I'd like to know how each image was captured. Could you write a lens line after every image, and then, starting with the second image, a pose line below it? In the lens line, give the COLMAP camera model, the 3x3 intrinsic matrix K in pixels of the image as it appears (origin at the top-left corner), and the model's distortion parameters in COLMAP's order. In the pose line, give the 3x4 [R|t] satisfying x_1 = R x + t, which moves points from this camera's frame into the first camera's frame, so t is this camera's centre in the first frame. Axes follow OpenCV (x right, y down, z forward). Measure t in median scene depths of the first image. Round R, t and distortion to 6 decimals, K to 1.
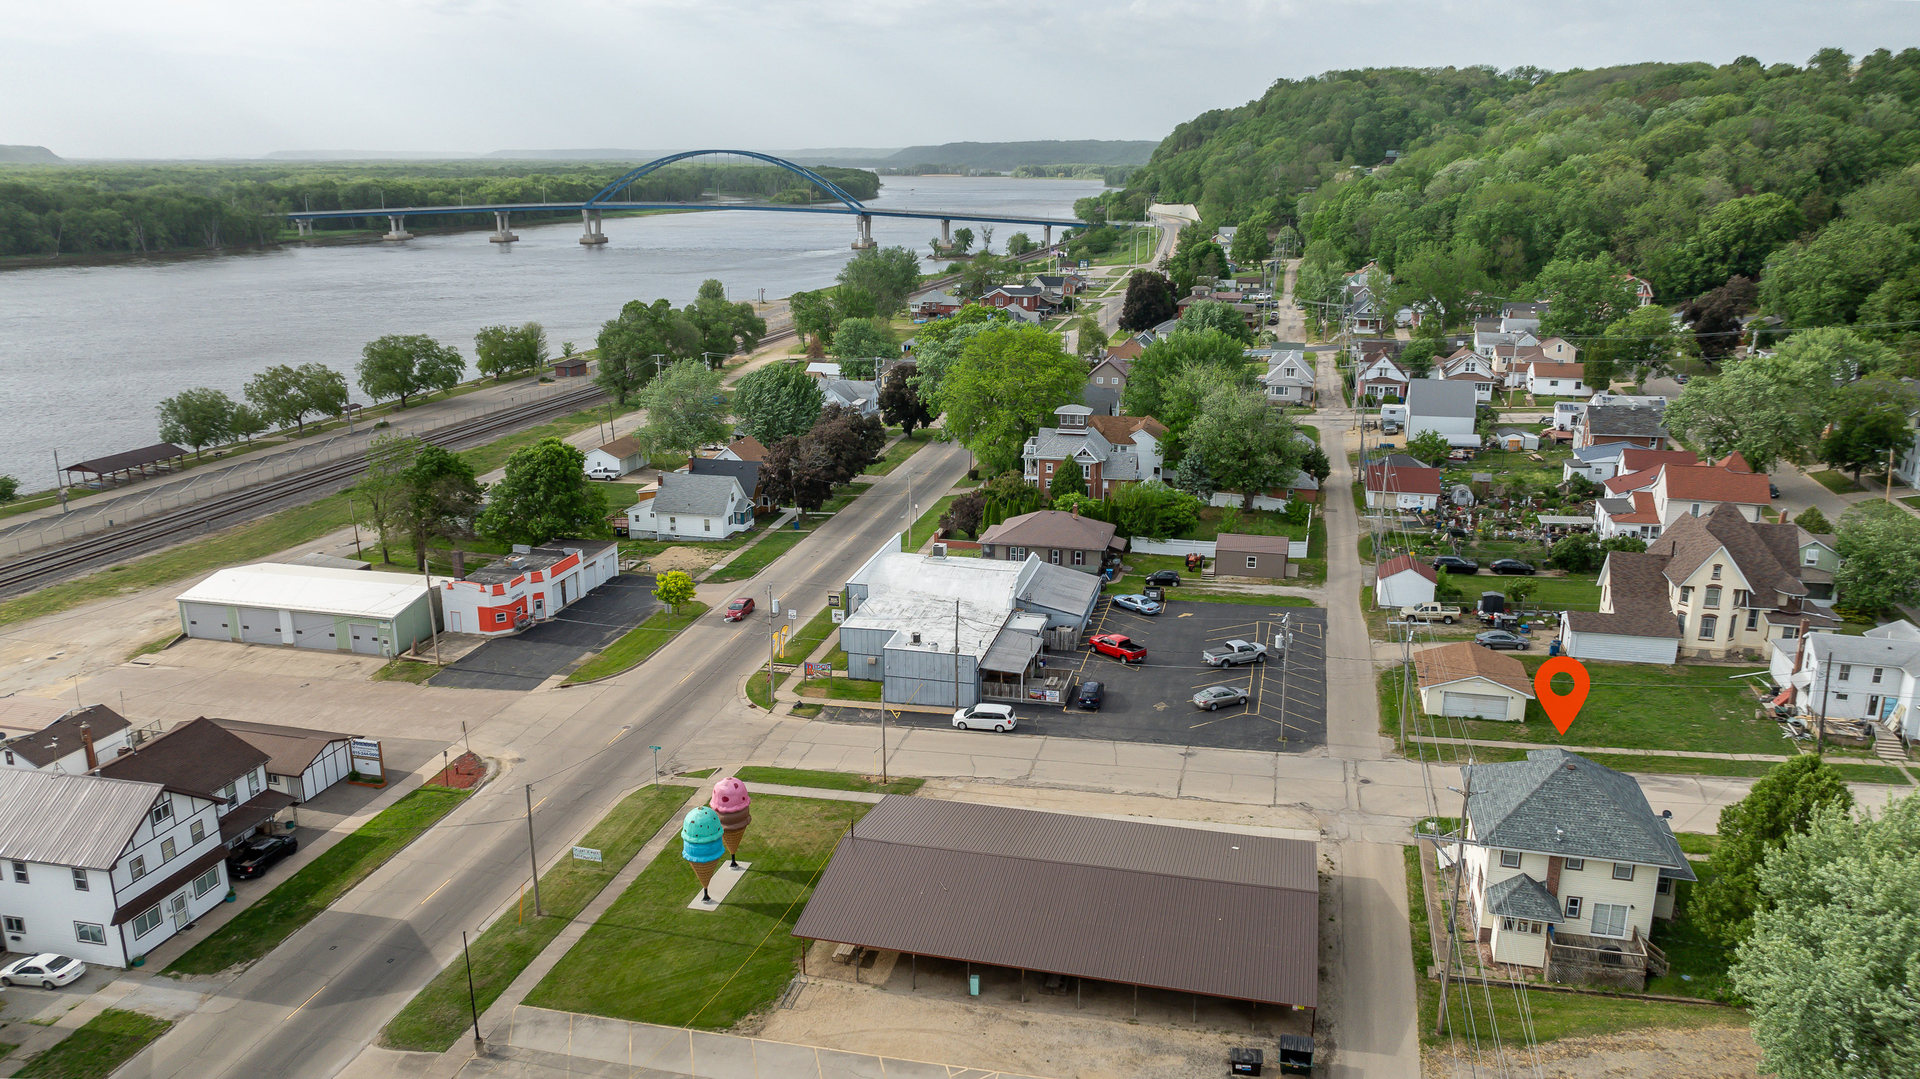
lens RADIAL K [[1345.6, 0, 970.1], [0, 1345.6, 550.9], [0, 0, 1]] dist [-0.034162, 0.034213]
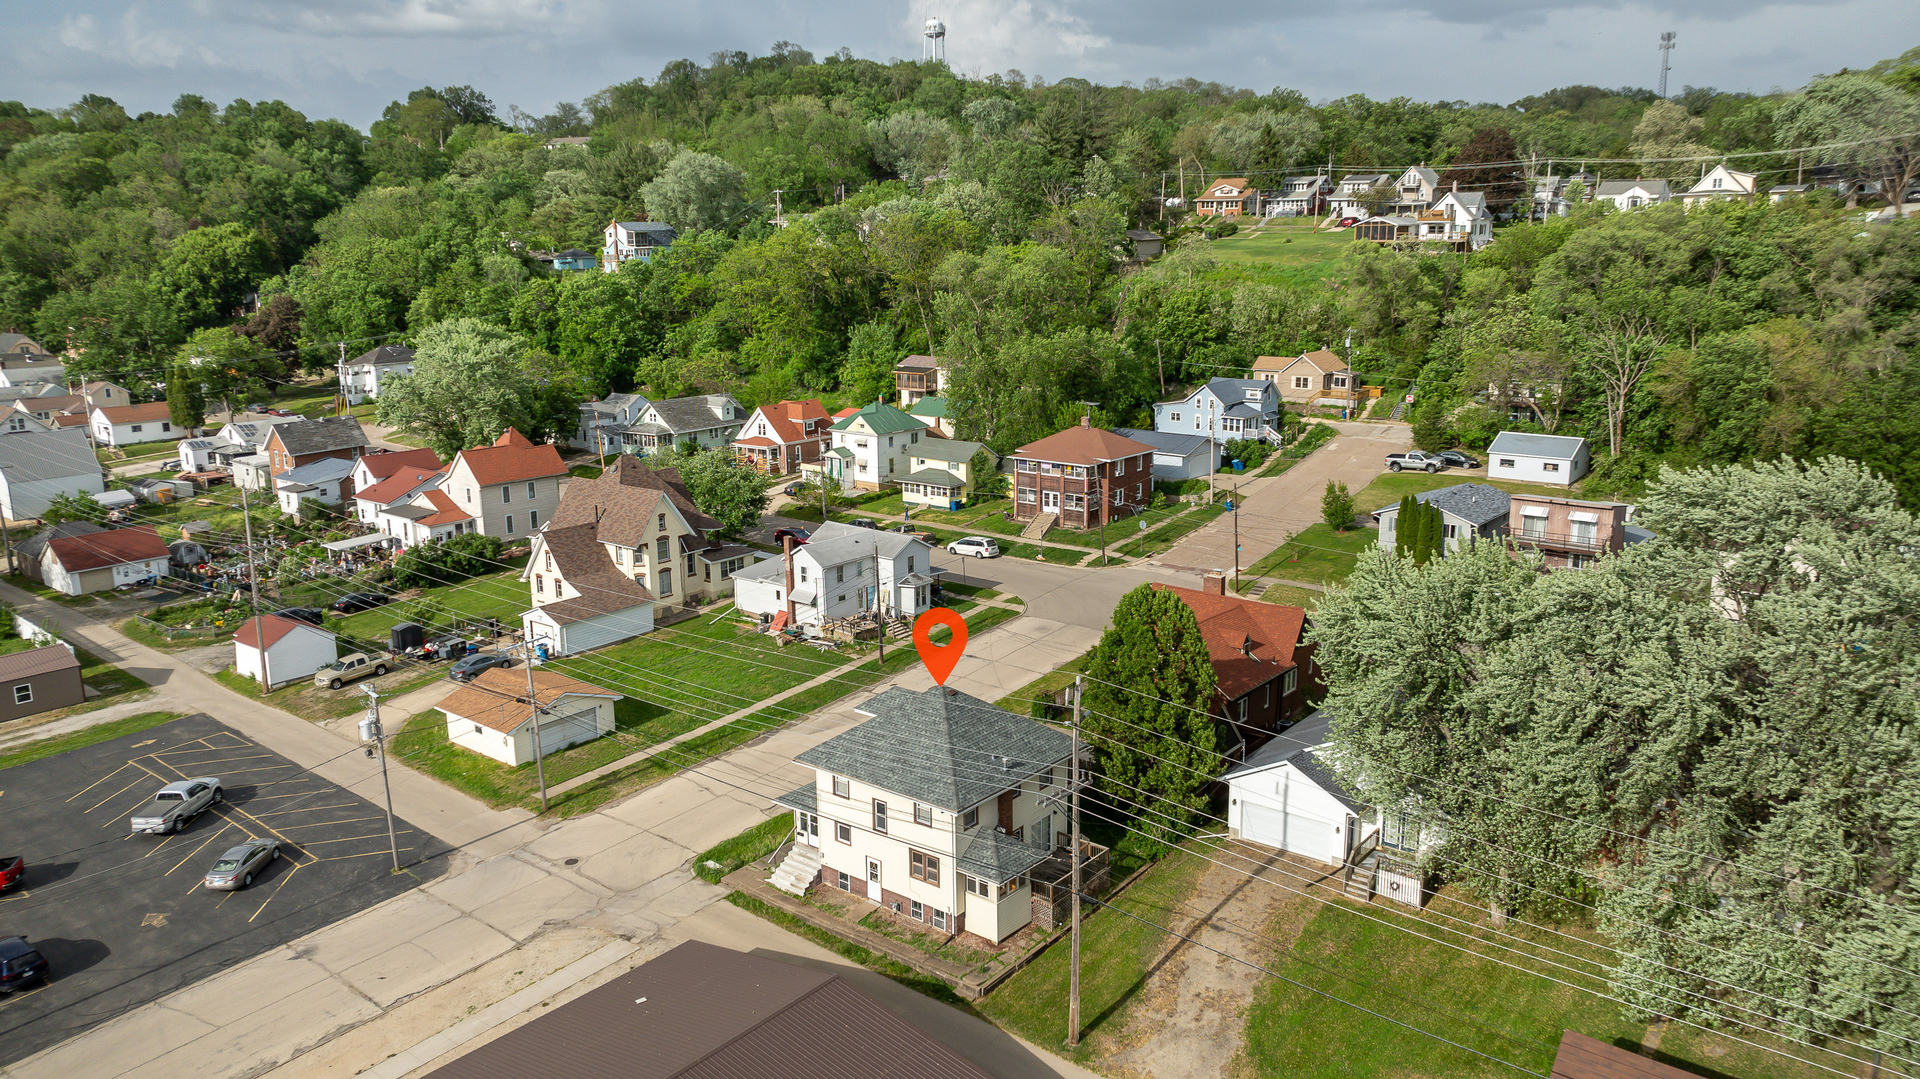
lens RADIAL K [[1345.6, 0, 946.9], [0, 1345.6, 534.7], [0, 0, 1]] dist [-0.034162, 0.034213]
pose [[0.429138, -0.198620, 0.881130, -0.163350], [0.262114, 0.960929, 0.088950, -0.006220], [-0.864371, 0.192785, 0.464432, 0.340799]]
